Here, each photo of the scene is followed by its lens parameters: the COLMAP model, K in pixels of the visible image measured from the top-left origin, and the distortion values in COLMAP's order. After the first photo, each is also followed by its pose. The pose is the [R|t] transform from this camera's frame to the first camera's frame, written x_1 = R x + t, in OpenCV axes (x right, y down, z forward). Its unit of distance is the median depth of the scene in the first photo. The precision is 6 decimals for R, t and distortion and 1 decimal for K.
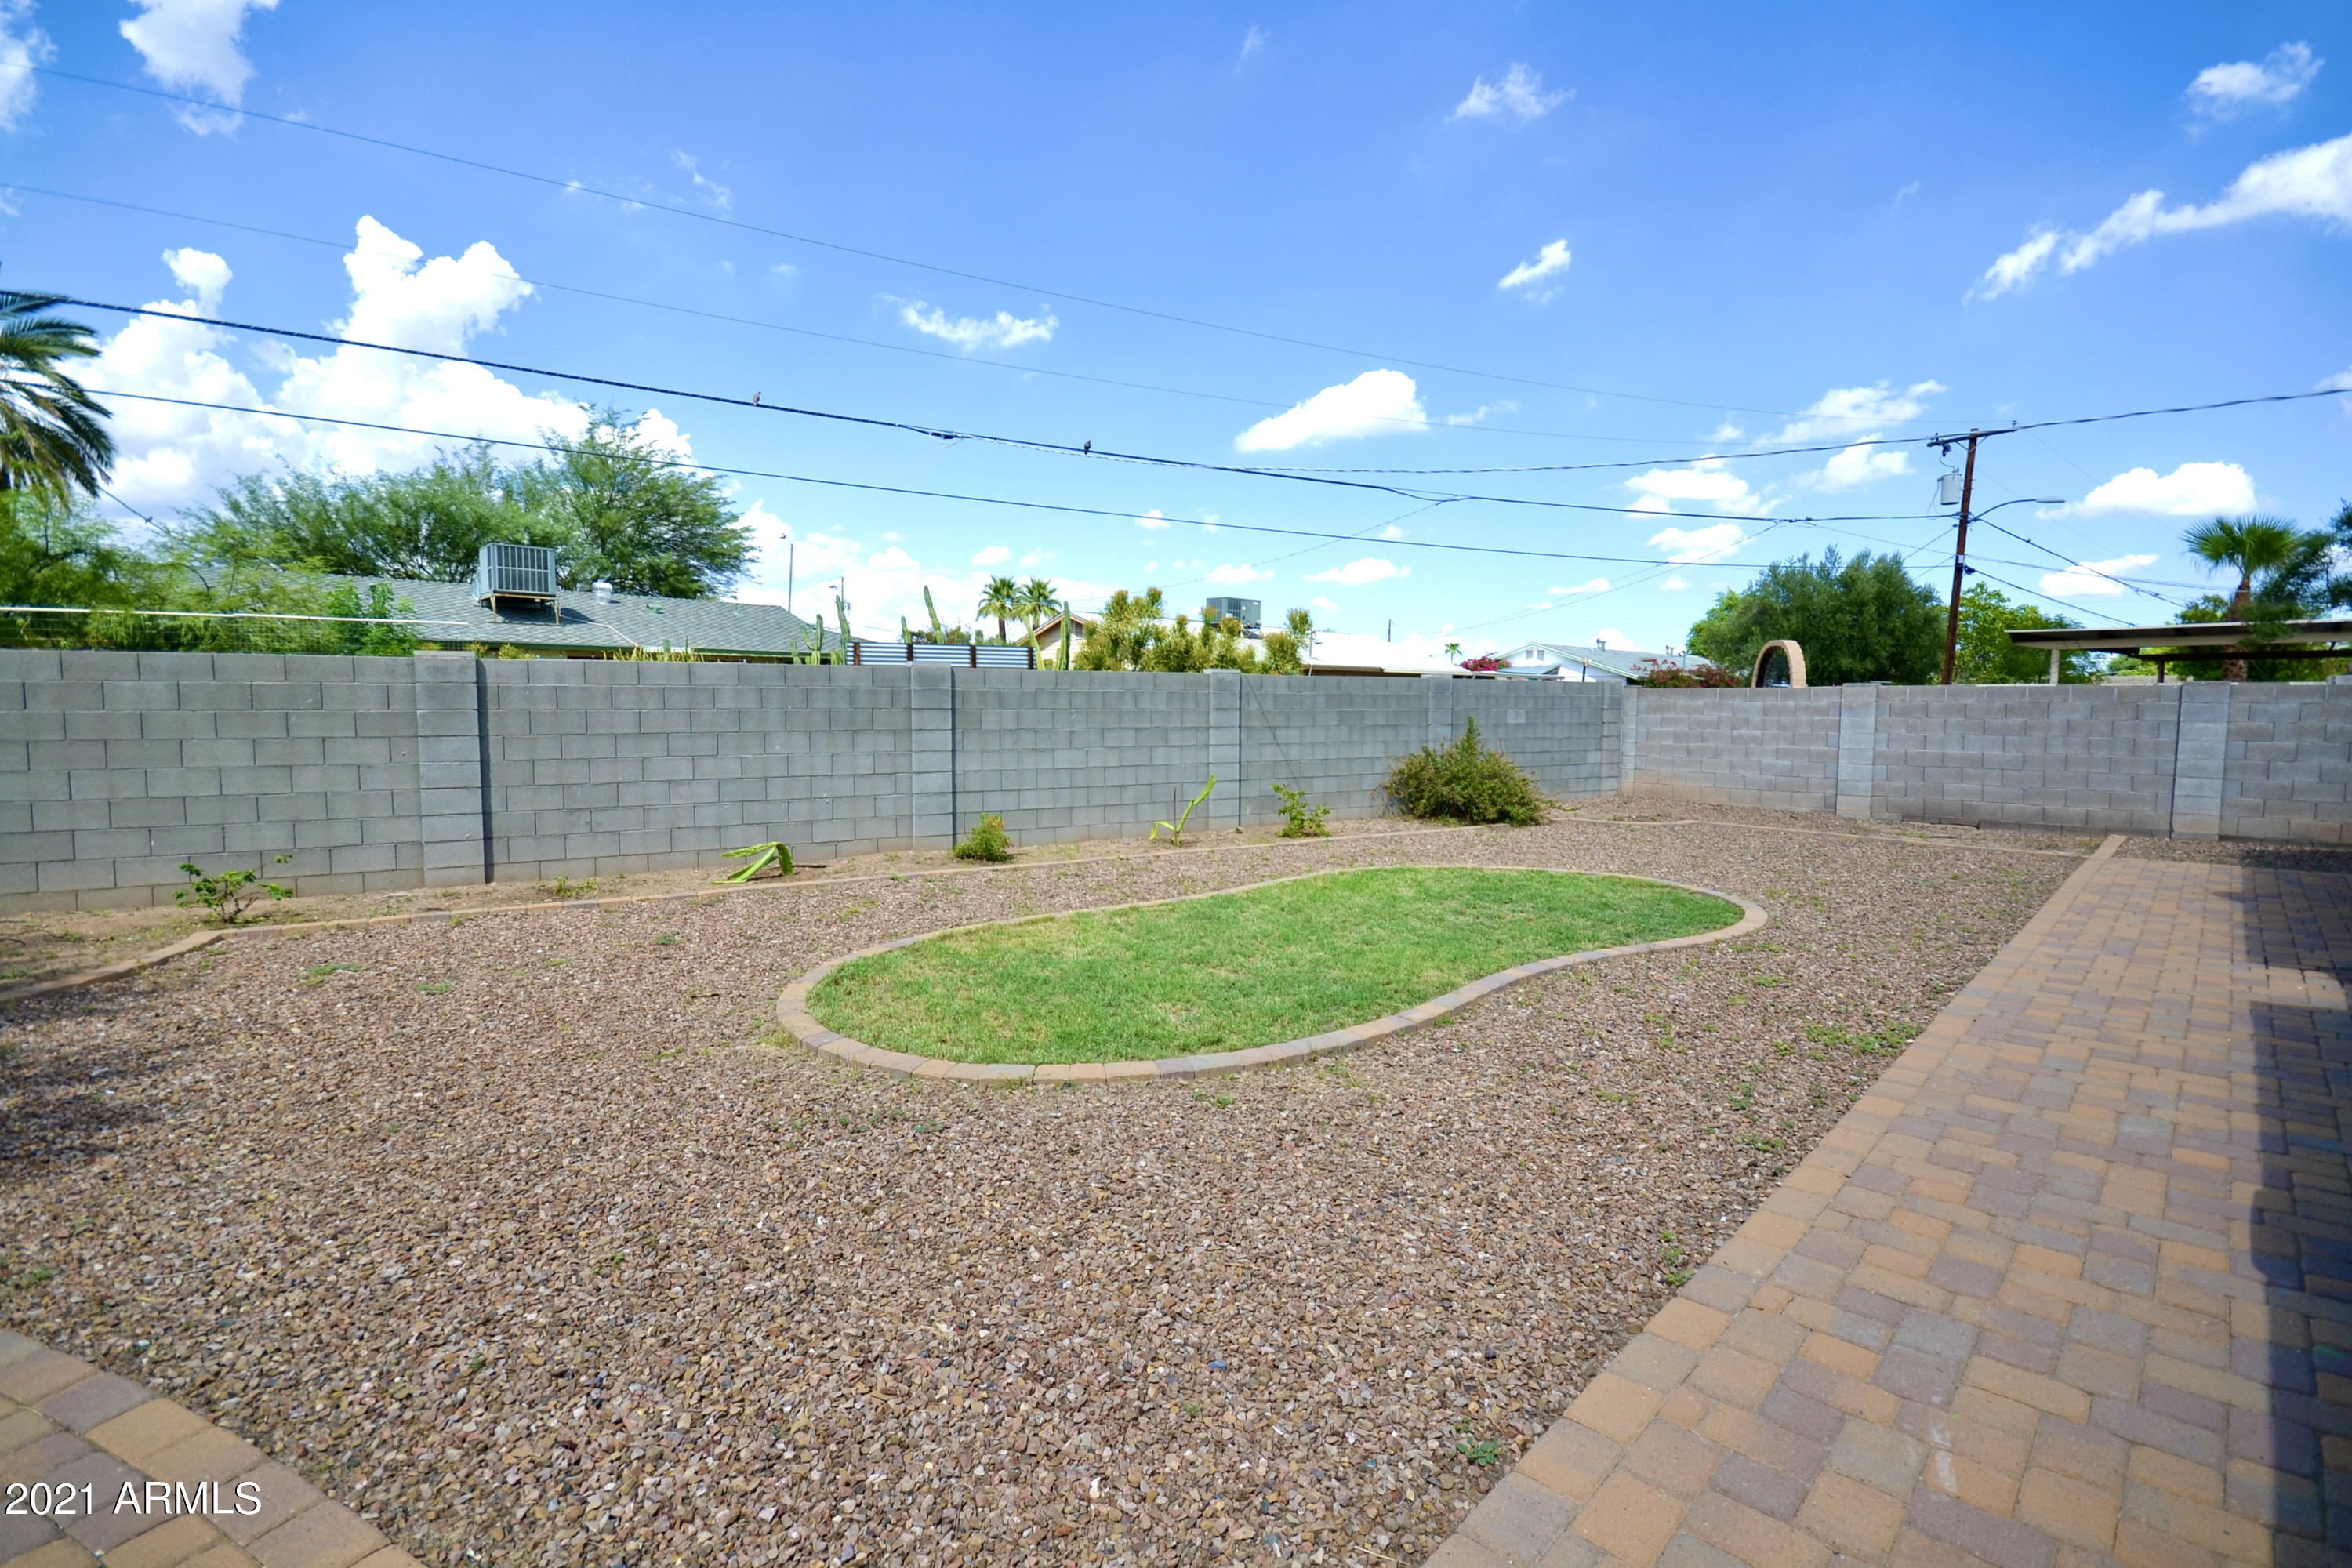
lens RADIAL K [[1073.1, 0, 1166.2], [0, 1073.1, 793.3], [0, 0, 1]] dist [0.002037, -0.007593]
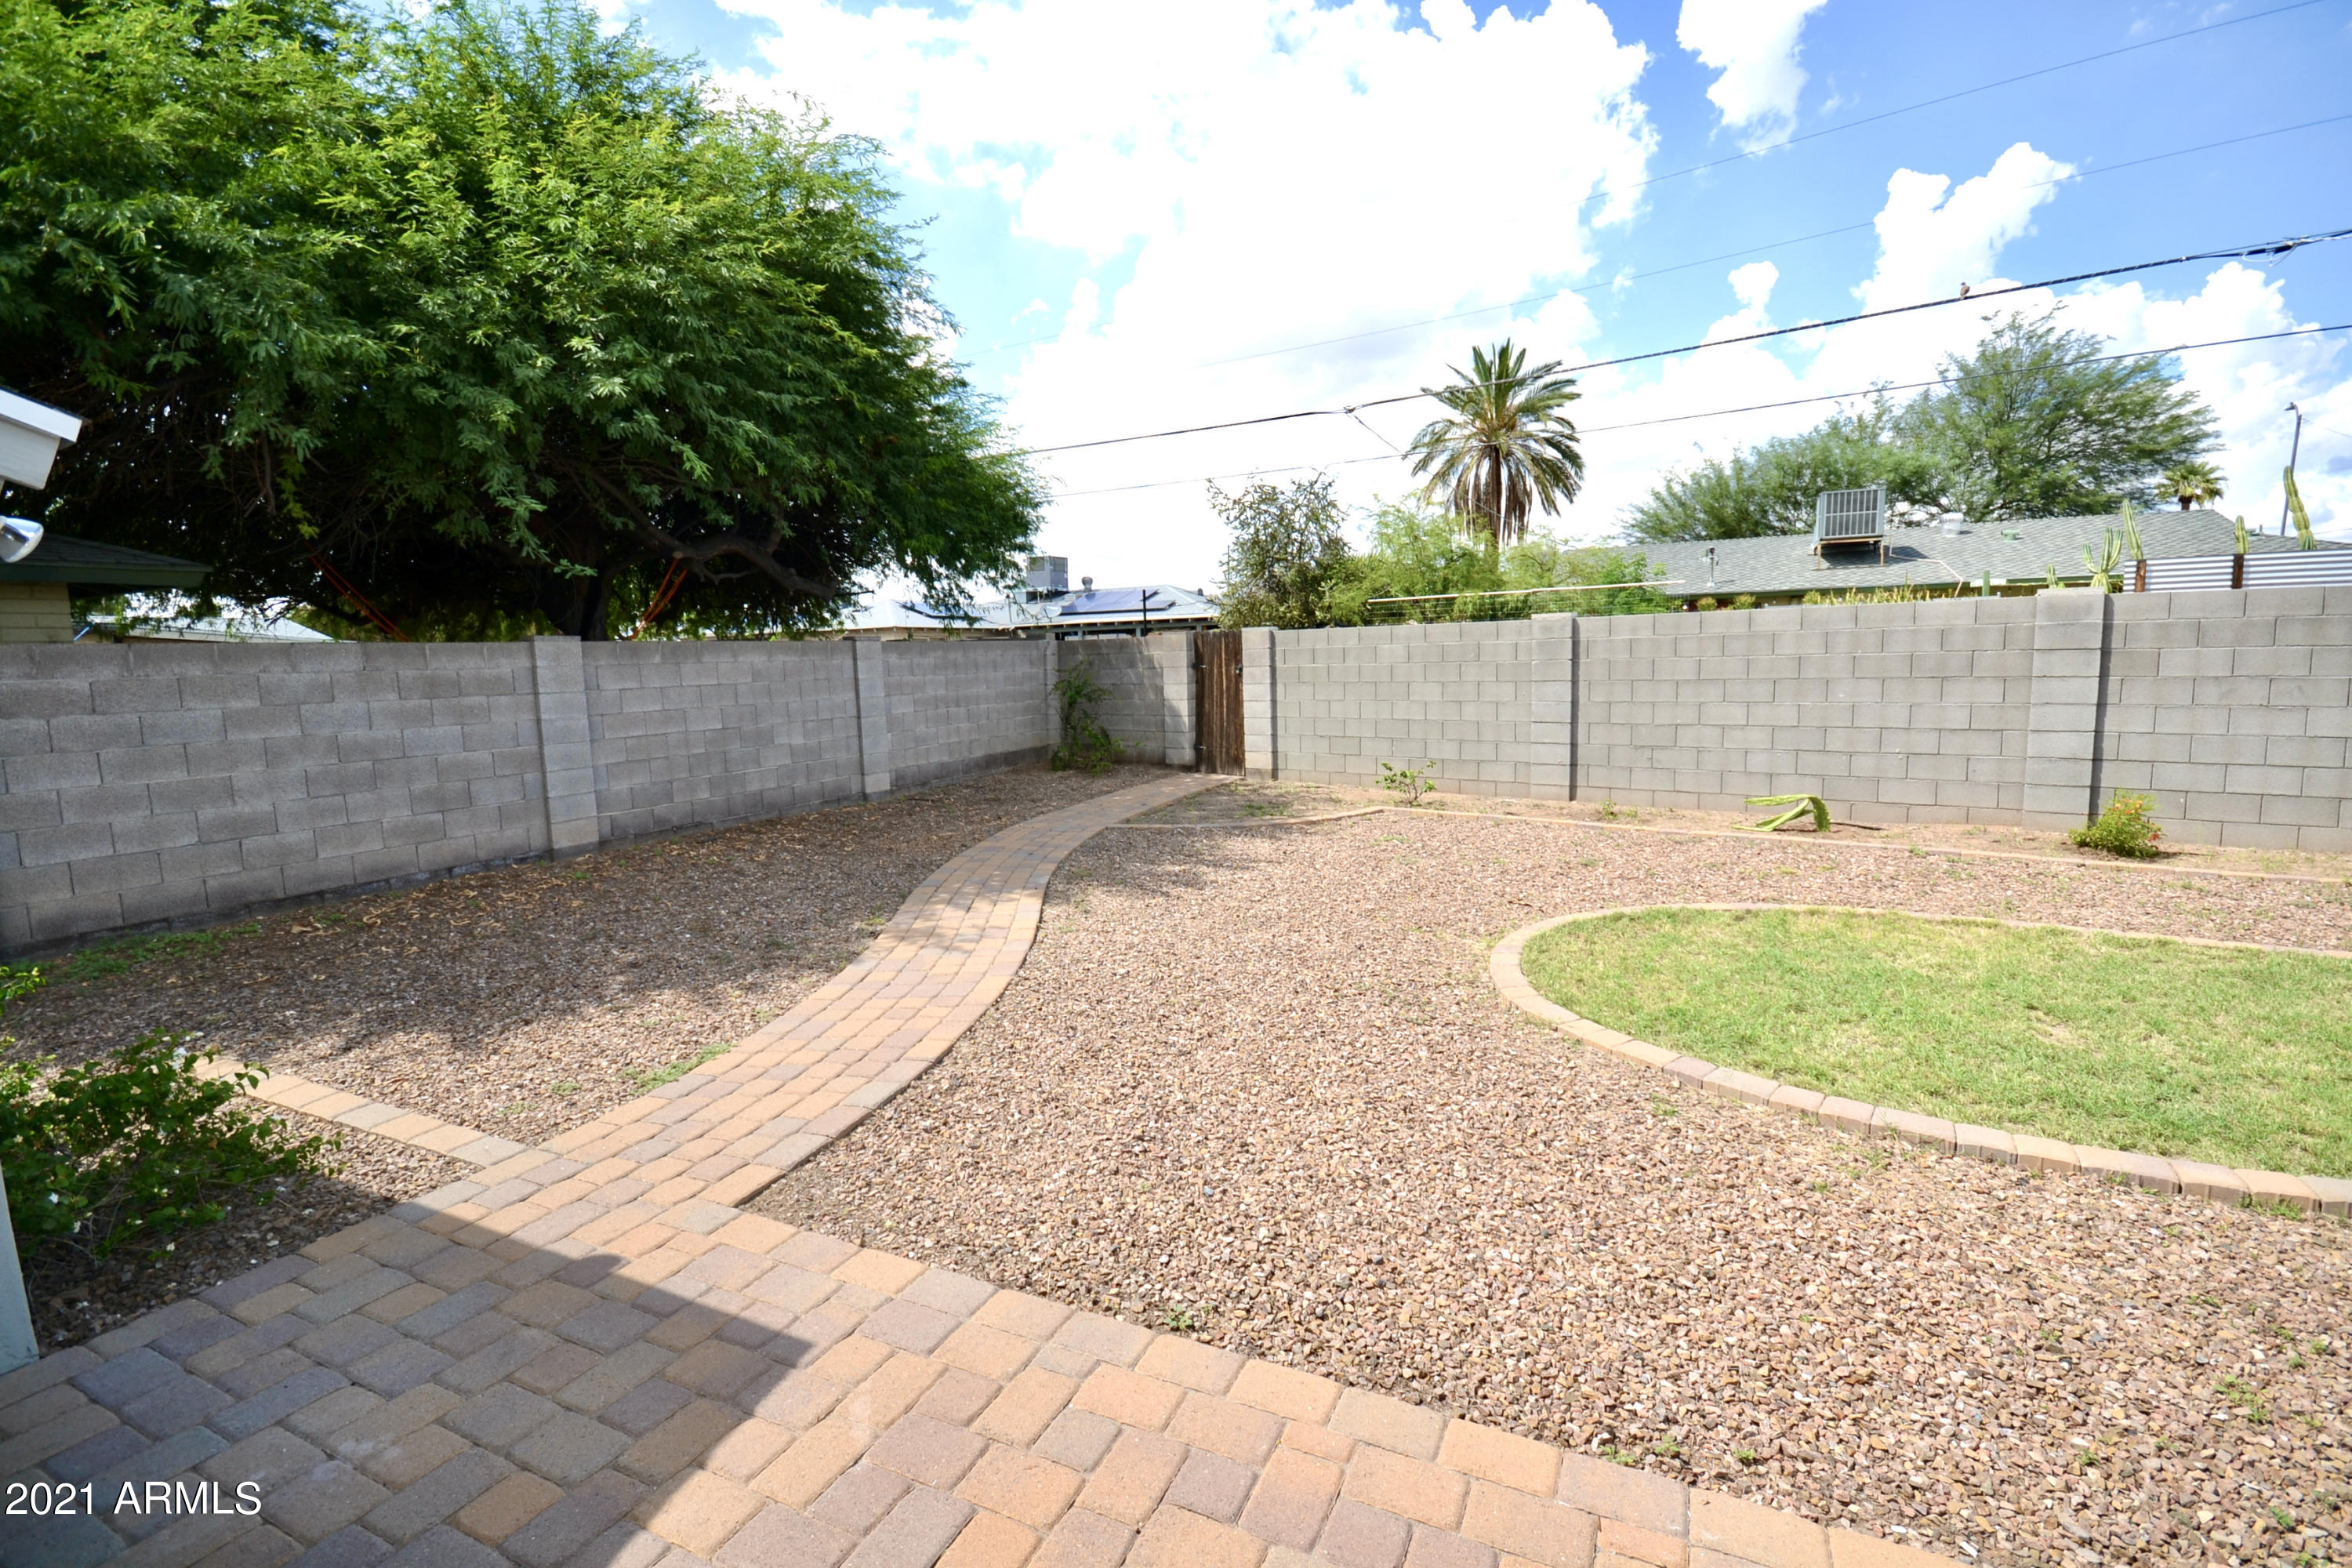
lens RADIAL K [[1073.1, 0, 1183.6], [0, 1073.1, 795.7], [0, 0, 1]] dist [0.002037, -0.007593]
pose [[0.313368, 0.108197, -0.943448, 0.311201], [-0.052602, 0.993941, 0.096516, -0.014202], [0.948174, 0.019382, 0.317161, 0.146698]]
